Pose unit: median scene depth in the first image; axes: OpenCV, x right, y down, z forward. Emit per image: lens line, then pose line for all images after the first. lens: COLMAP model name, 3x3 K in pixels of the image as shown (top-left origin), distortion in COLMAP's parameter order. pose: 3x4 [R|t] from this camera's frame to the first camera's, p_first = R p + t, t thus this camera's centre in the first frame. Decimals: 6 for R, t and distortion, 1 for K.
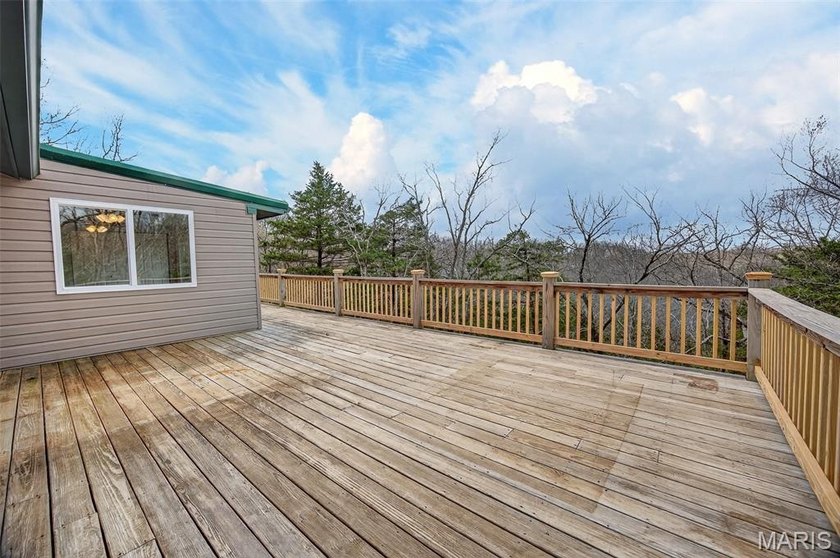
lens RADIAL K [[322.8, 0, 420.0], [0, 322.8, 279.0], [0, 0, 1]] dist [-0.002424, 0.000284]
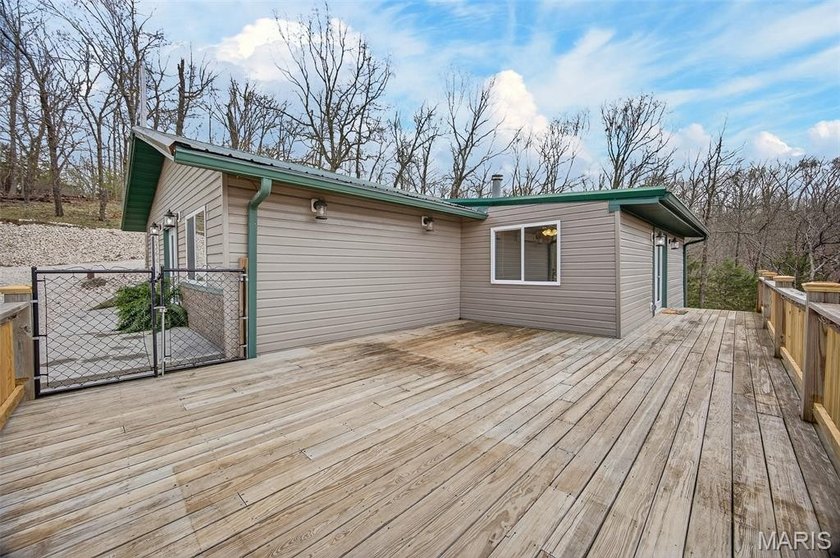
lens RADIAL K [[322.8, 0, 420.0], [0, 322.8, 279.0], [0, 0, 1]] dist [-0.002424, 0.000284]
pose [[-0.072887, 0.042259, -0.996445, 0.772650], [-0.042413, 0.998067, 0.045431, -0.050420], [0.996438, 0.045573, -0.070953, 0.924511]]
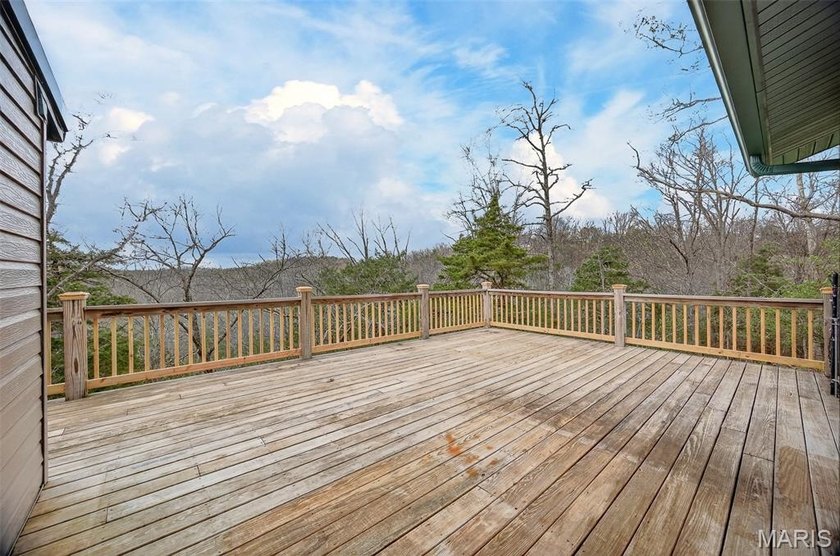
lens RADIAL K [[322.8, 0, 420.0], [0, 322.8, 278.0], [0, 0, 1]] dist [-0.002424, 0.000284]
pose [[0.148027, 0.008003, 0.988951, -1.356944], [0.049005, 0.998680, -0.015417, -0.040169], [-0.987768, 0.050746, 0.147439, 1.060282]]
